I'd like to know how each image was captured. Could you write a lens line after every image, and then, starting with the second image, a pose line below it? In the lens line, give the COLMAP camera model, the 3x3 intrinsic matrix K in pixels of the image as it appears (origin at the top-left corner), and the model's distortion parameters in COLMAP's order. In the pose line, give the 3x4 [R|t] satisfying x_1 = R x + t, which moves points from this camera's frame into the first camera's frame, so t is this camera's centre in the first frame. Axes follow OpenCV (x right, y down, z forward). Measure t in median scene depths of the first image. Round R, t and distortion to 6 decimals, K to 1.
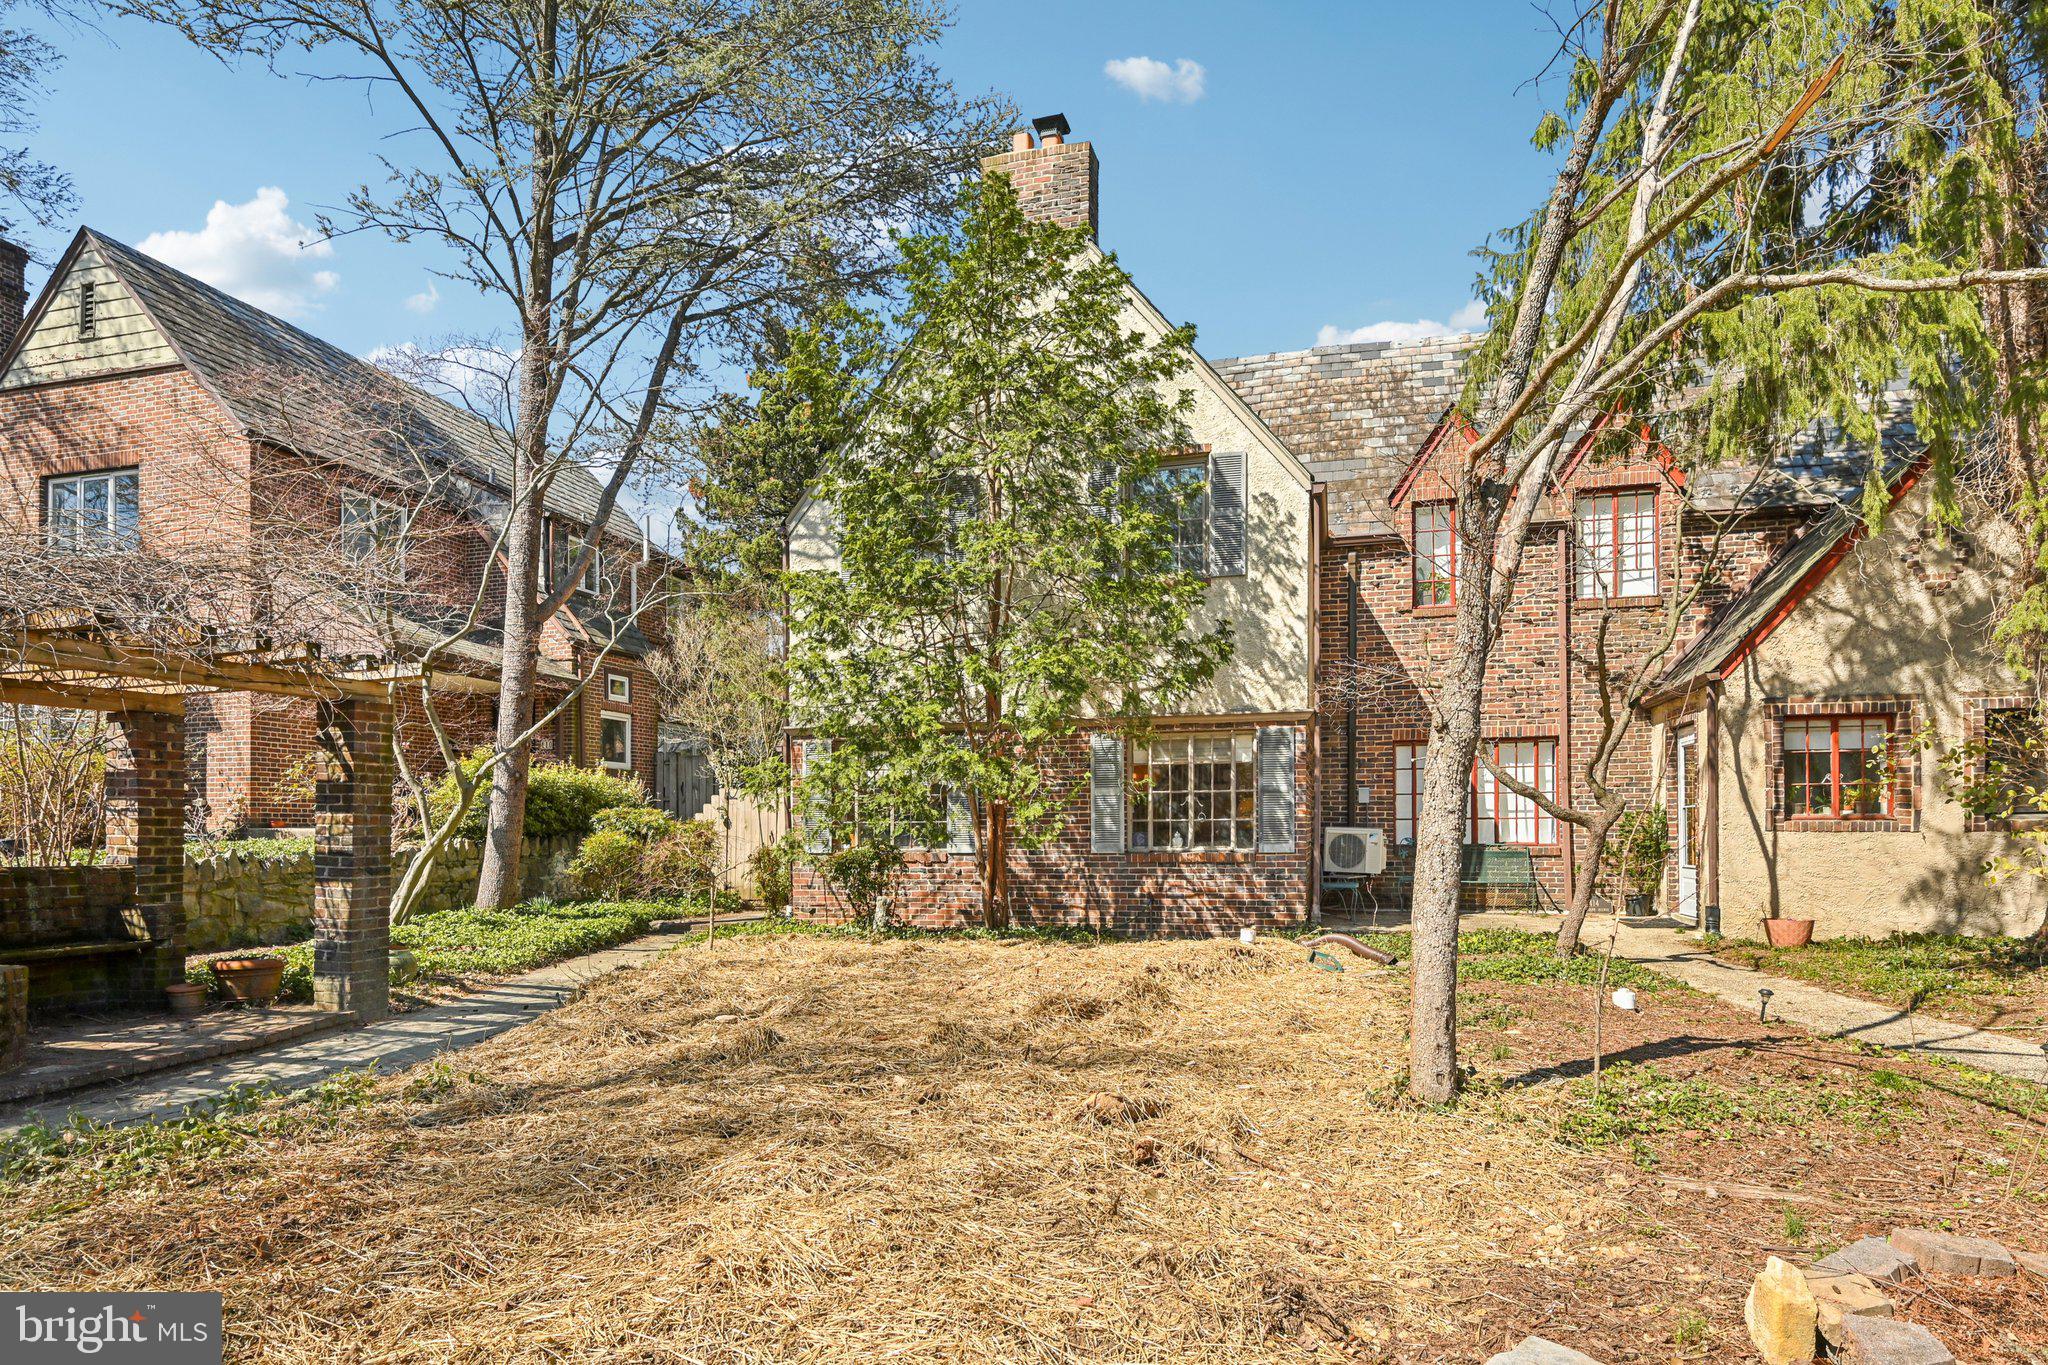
lens RADIAL K [[1138.6, 0, 1018.5], [0, 1138.6, 807.9], [0, 0, 1]] dist [0.004897, 0.000425]
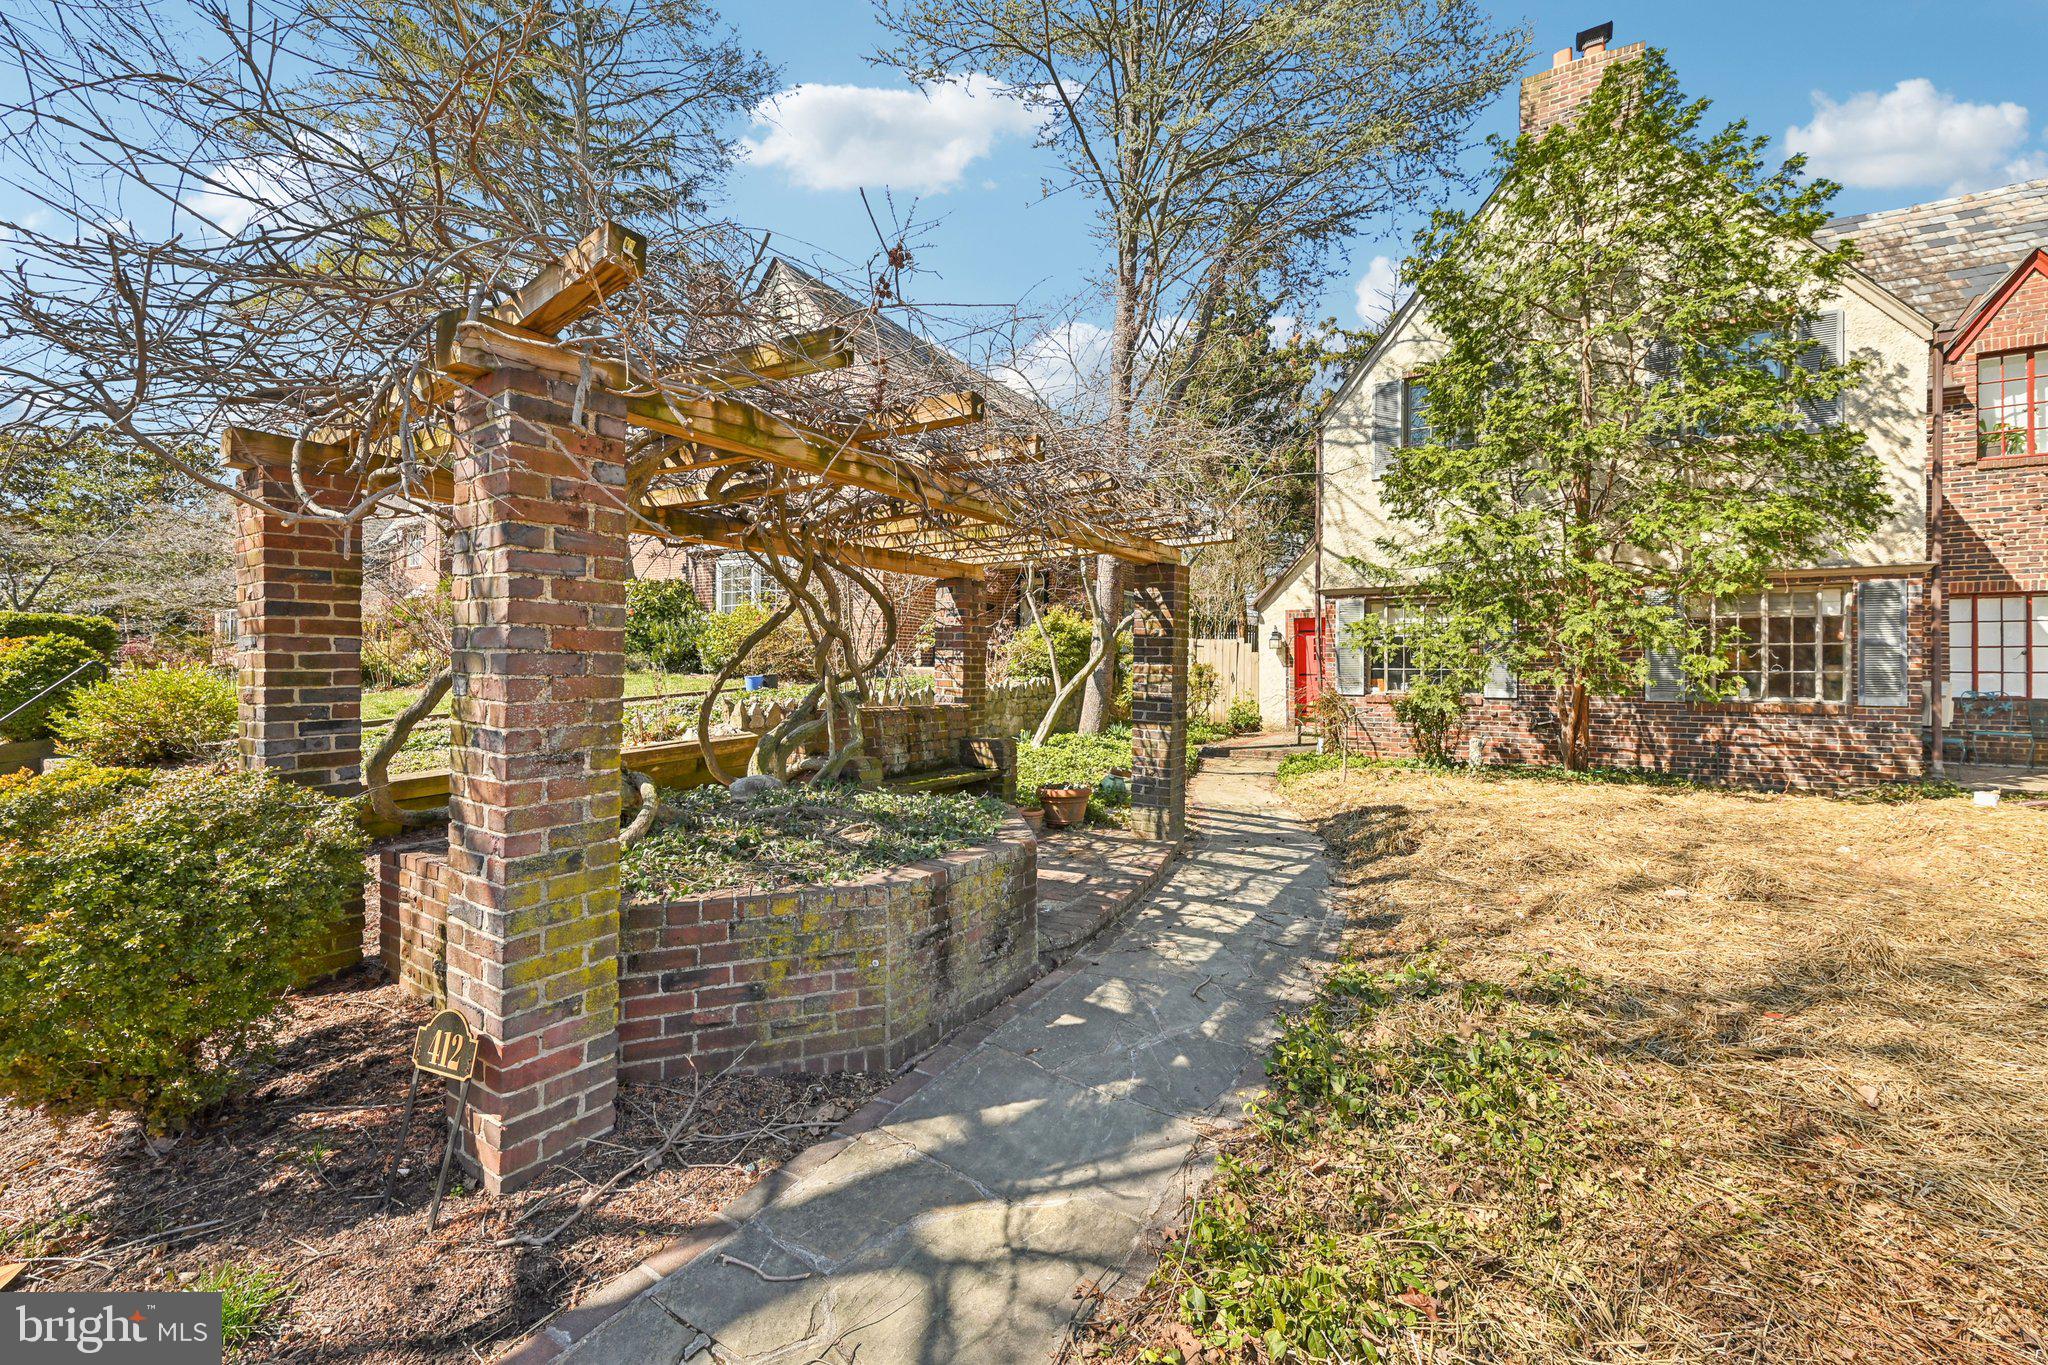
lens RADIAL K [[807.0, 0, 1035.8], [0, 807.0, 654.1], [0, 0, 1]] dist [-0.000541, 0.000138]
pose [[0.964409, 0.007226, -0.264317, -0.296528], [-0.006174, 0.999969, 0.004811, -0.004763], [0.264344, -0.003008, 0.964424, 0.118215]]
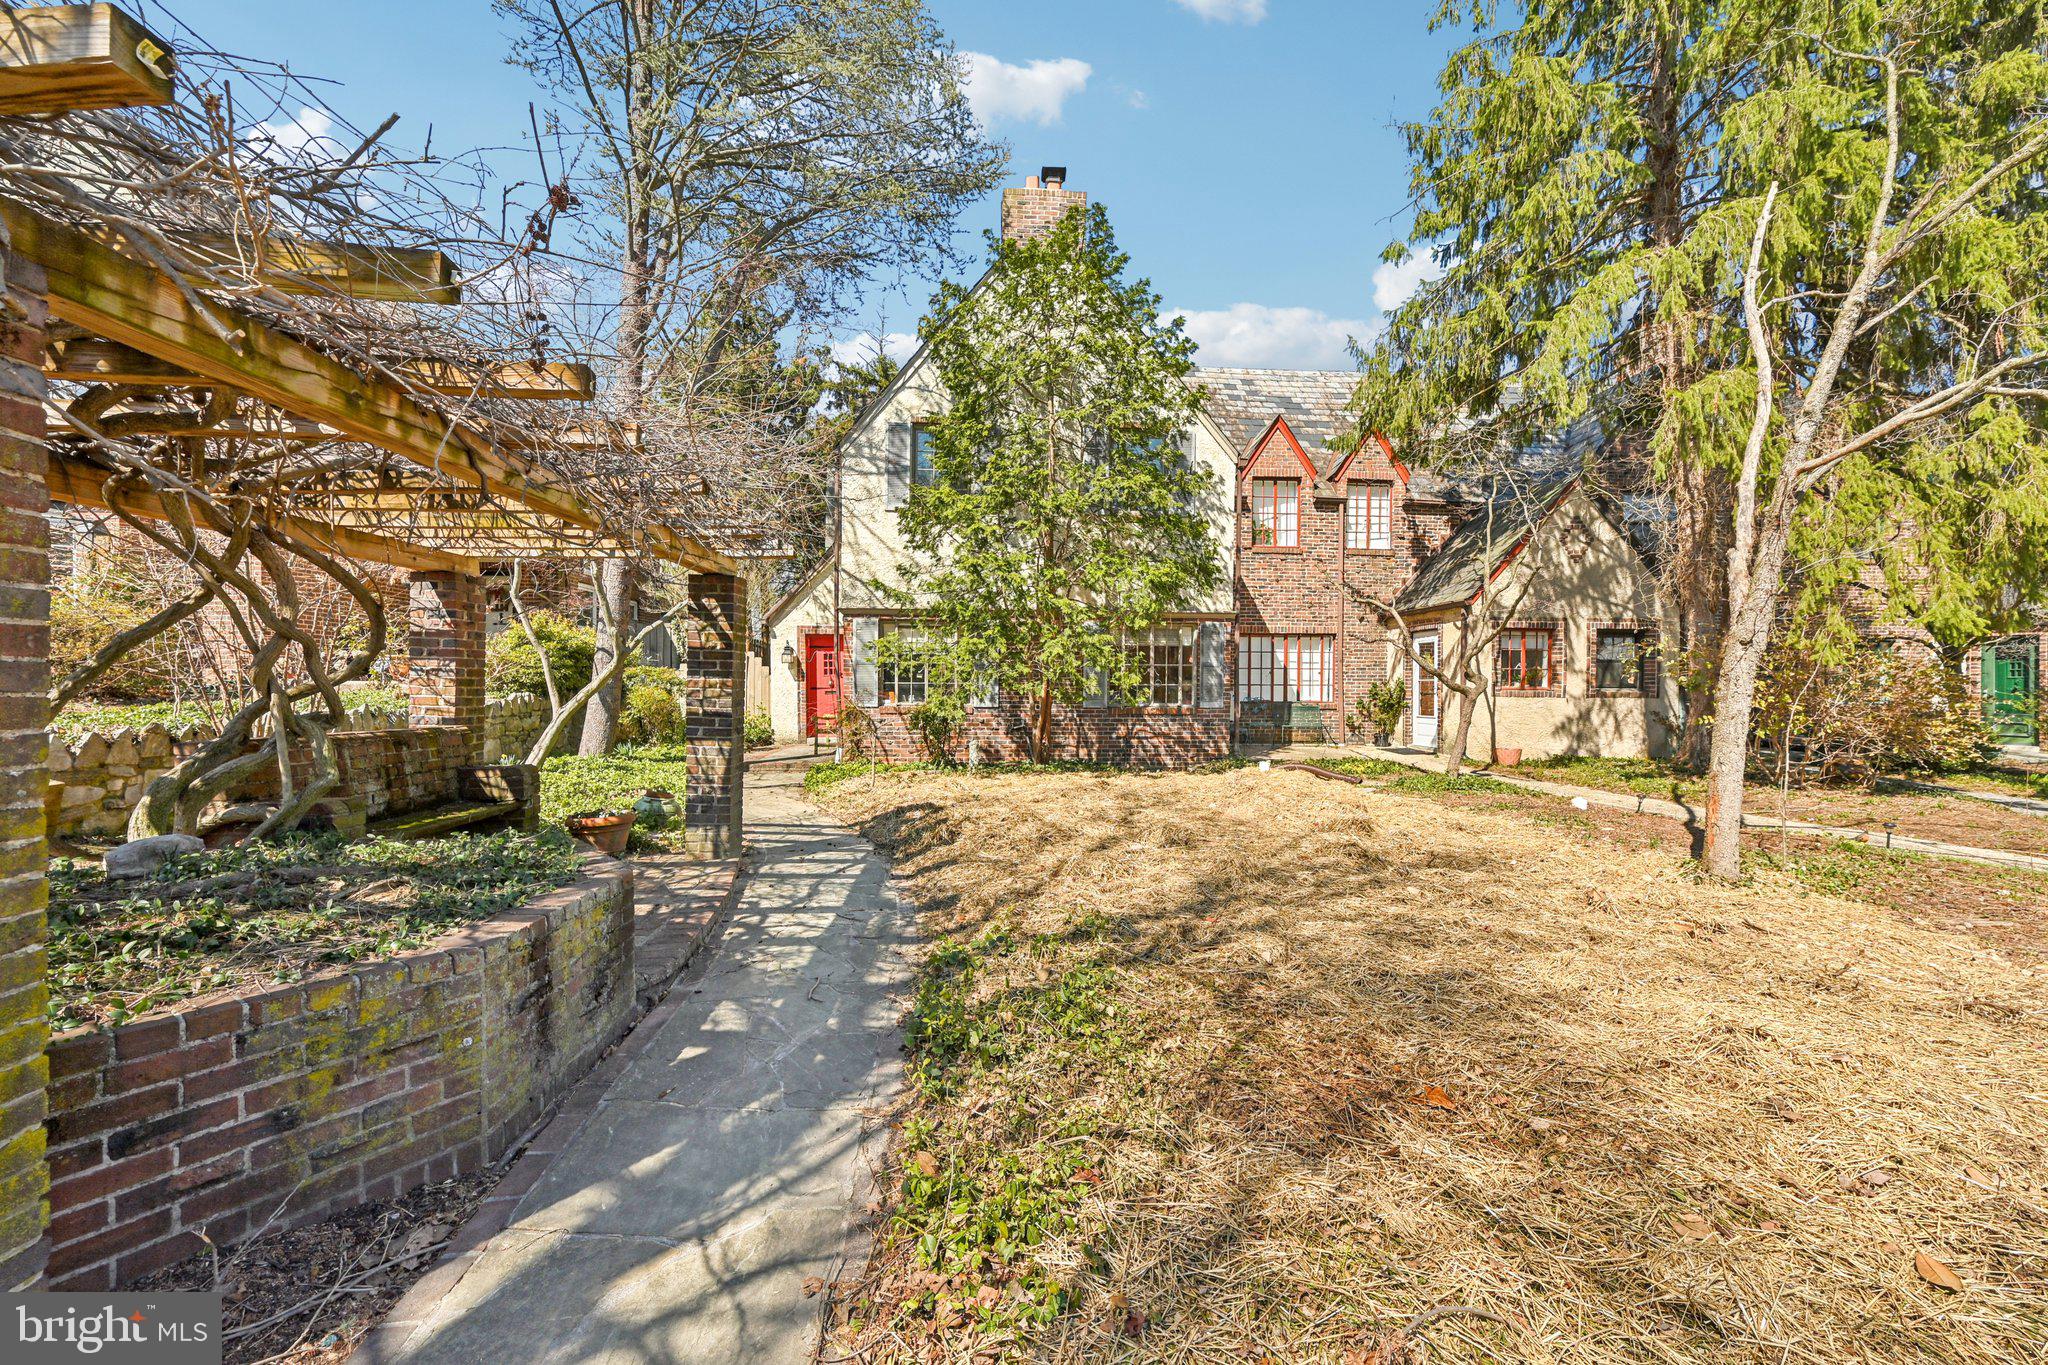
lens RADIAL K [[793.0, 0, 1023.3], [0, 793.0, 687.1], [0, 0, 1]] dist [-0.001145, 0.000137]
pose [[0.942245, 0.009688, 0.334785, -0.338390], [-0.017754, 0.999621, 0.021042, -0.004470], [-0.334455, -0.025770, 0.942059, 0.111960]]
